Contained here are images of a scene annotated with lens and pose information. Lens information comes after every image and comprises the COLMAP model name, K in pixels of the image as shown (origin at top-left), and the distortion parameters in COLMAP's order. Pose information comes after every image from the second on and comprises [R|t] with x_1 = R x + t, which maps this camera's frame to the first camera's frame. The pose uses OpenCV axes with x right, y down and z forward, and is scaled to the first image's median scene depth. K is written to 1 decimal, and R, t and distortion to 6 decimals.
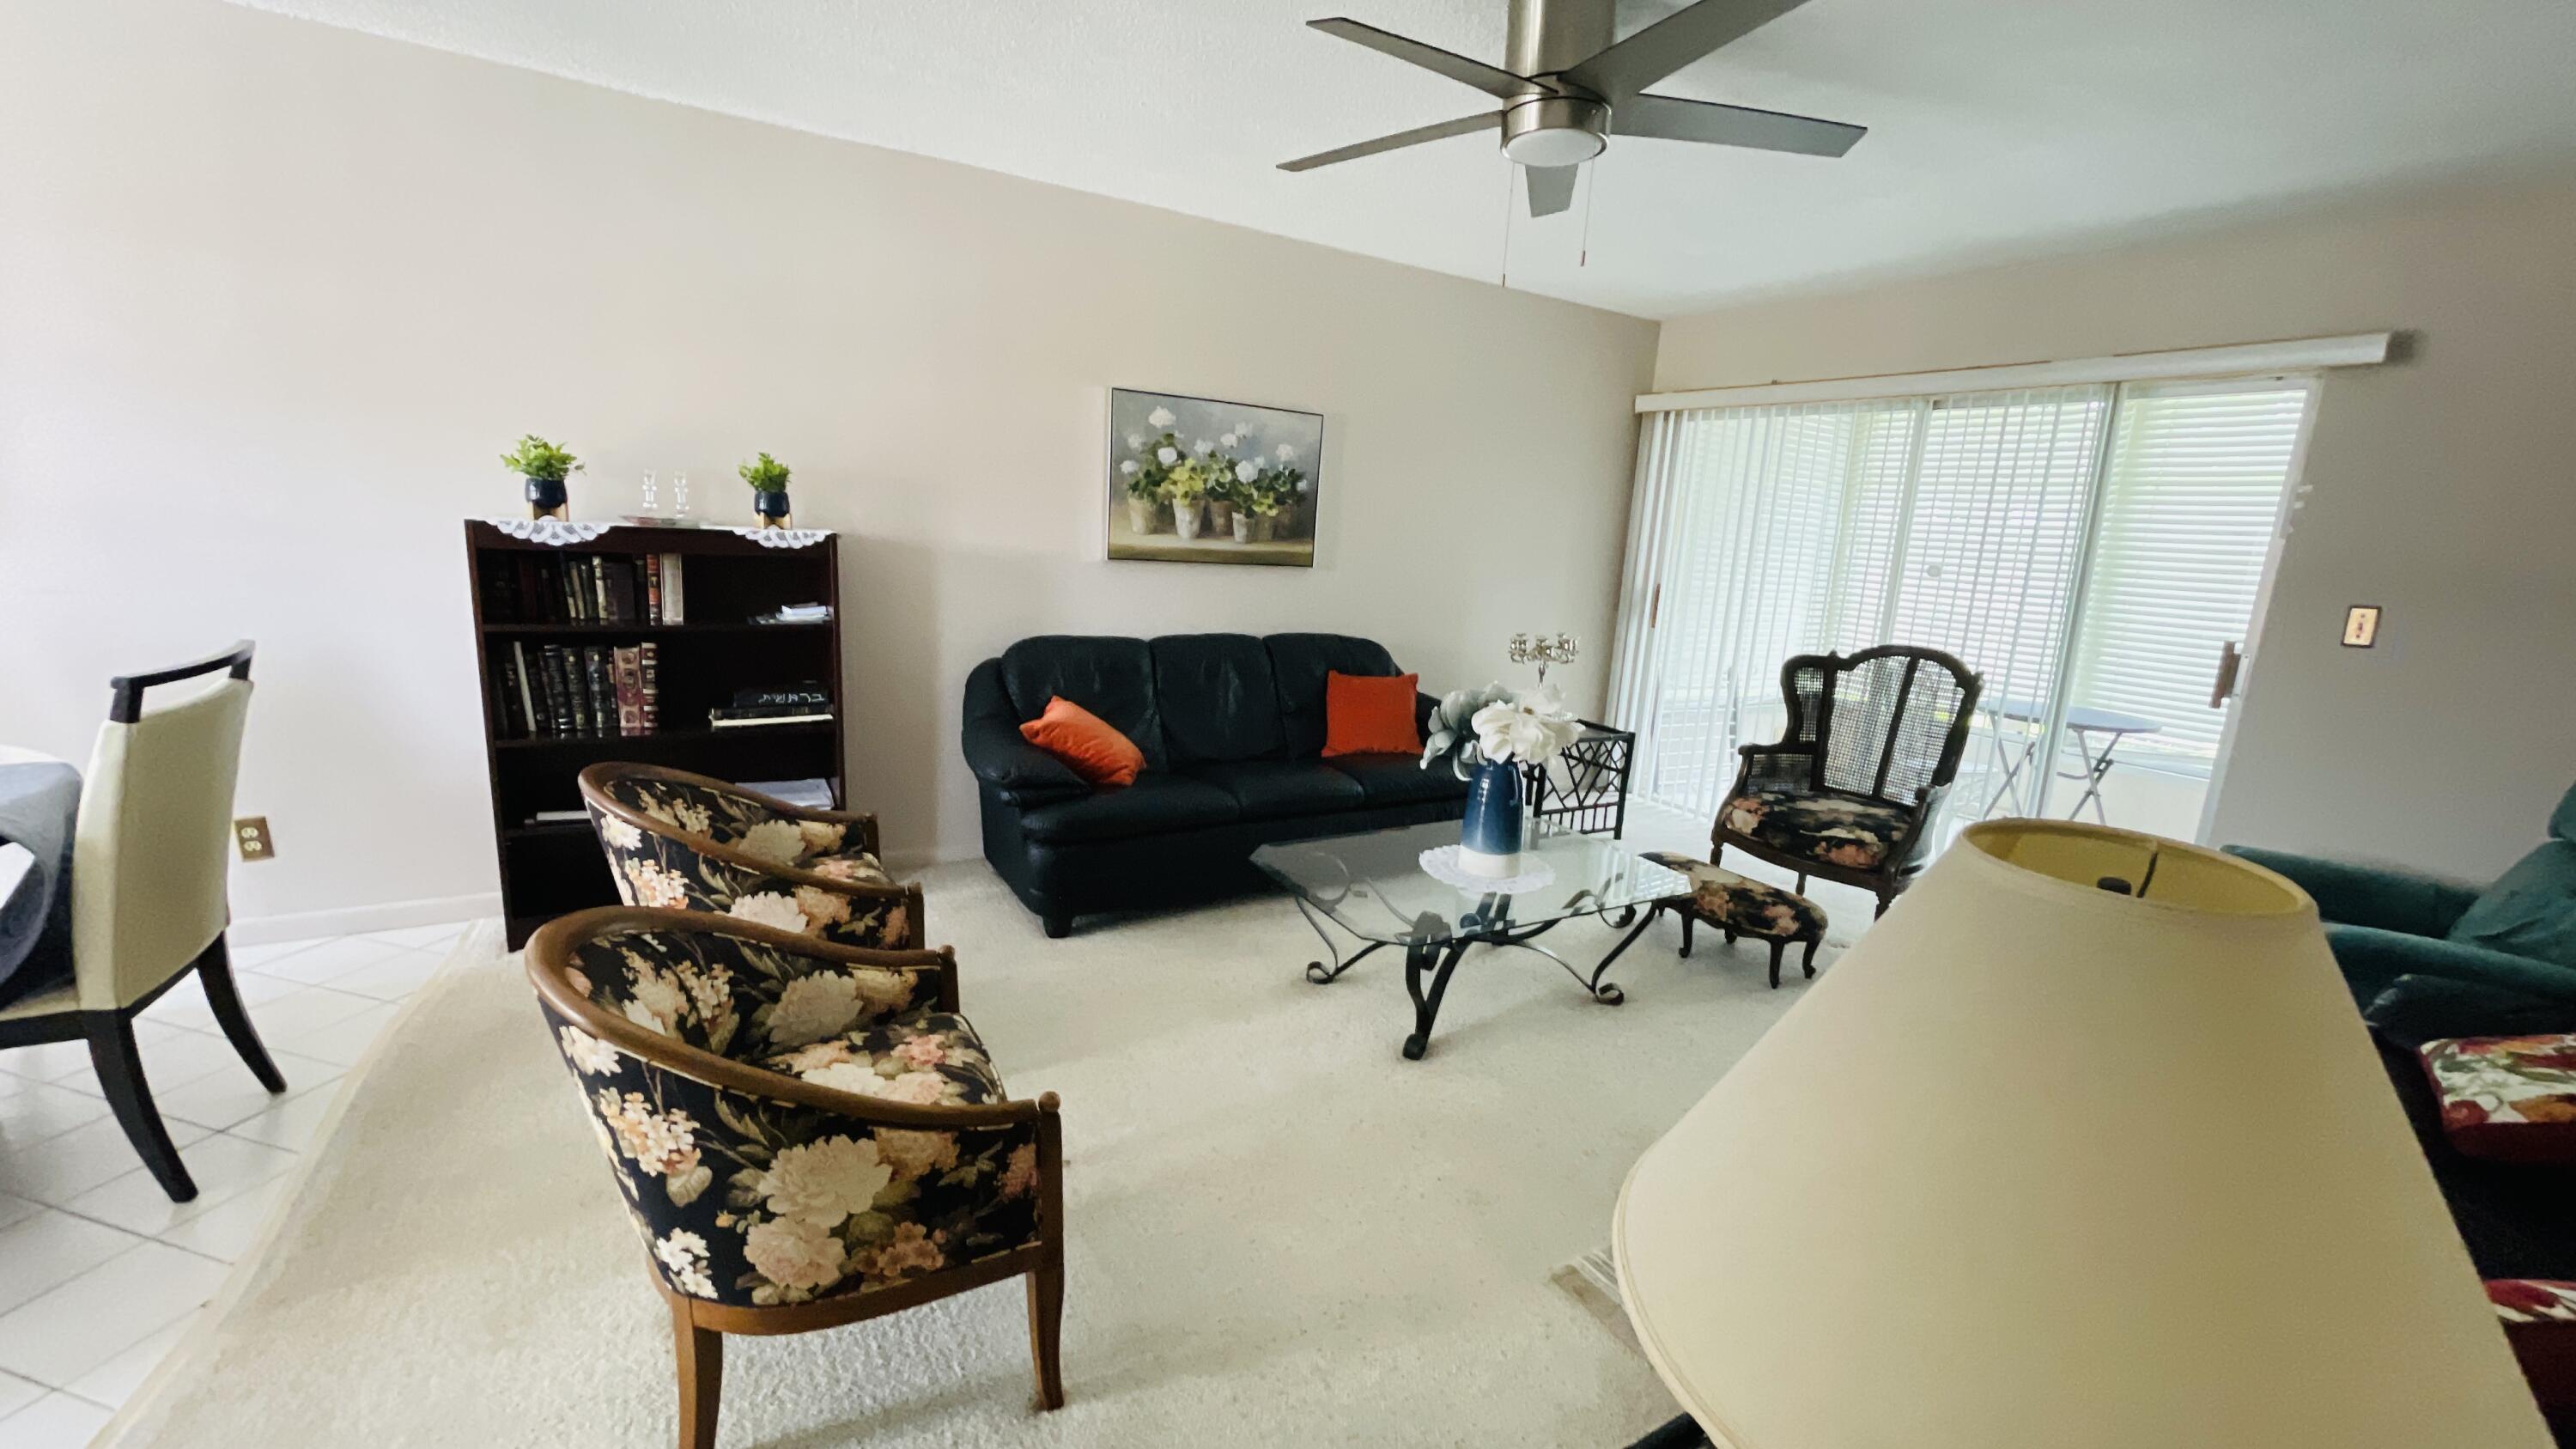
lens RADIAL K [[1067.8, 0, 1288.0], [0, 1067.8, 724.5], [0, 0, 1]] dist [-0.038648, -0.000182]
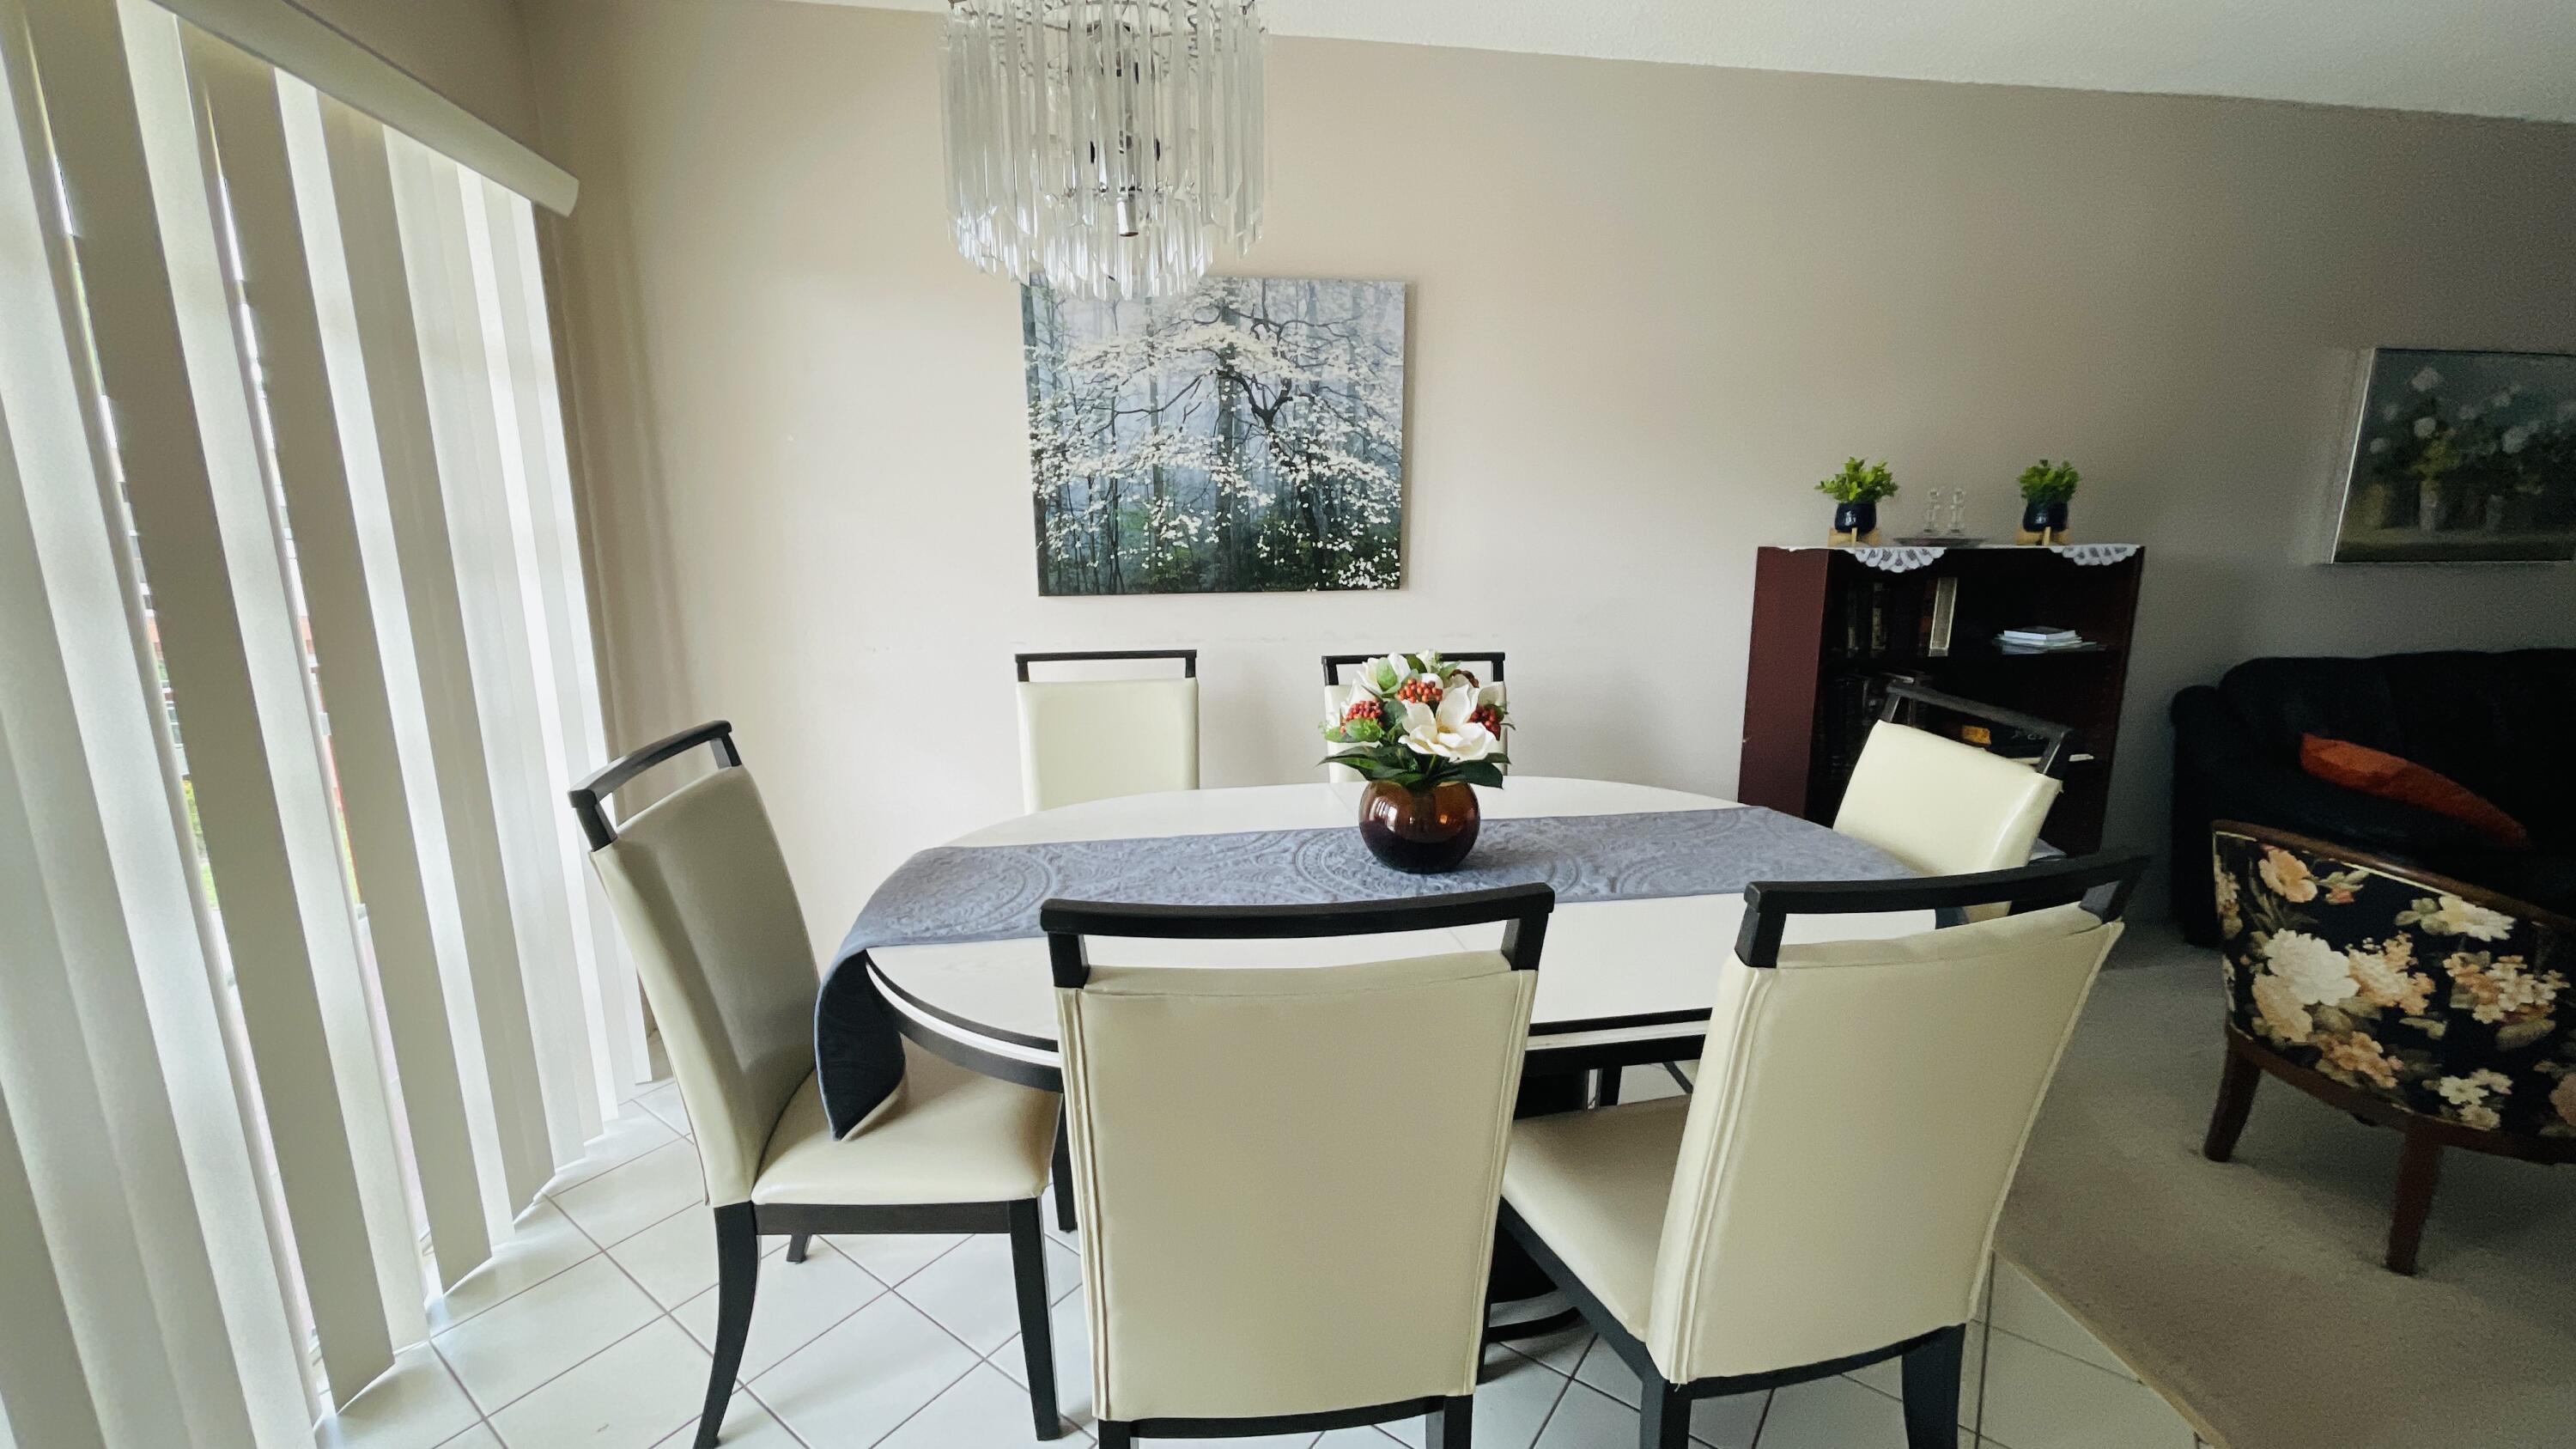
lens RADIAL K [[1041.0, 0, 1281.6], [0, 1041.0, 739.3], [0, 0, 1]] dist [0.010986, -0.000185]
pose [[0.939279, 0.010914, -0.342980, -0.659172], [-0.006816, 0.999890, 0.013152, -0.024428], [0.343086, -0.010016, 0.939251, -0.037531]]
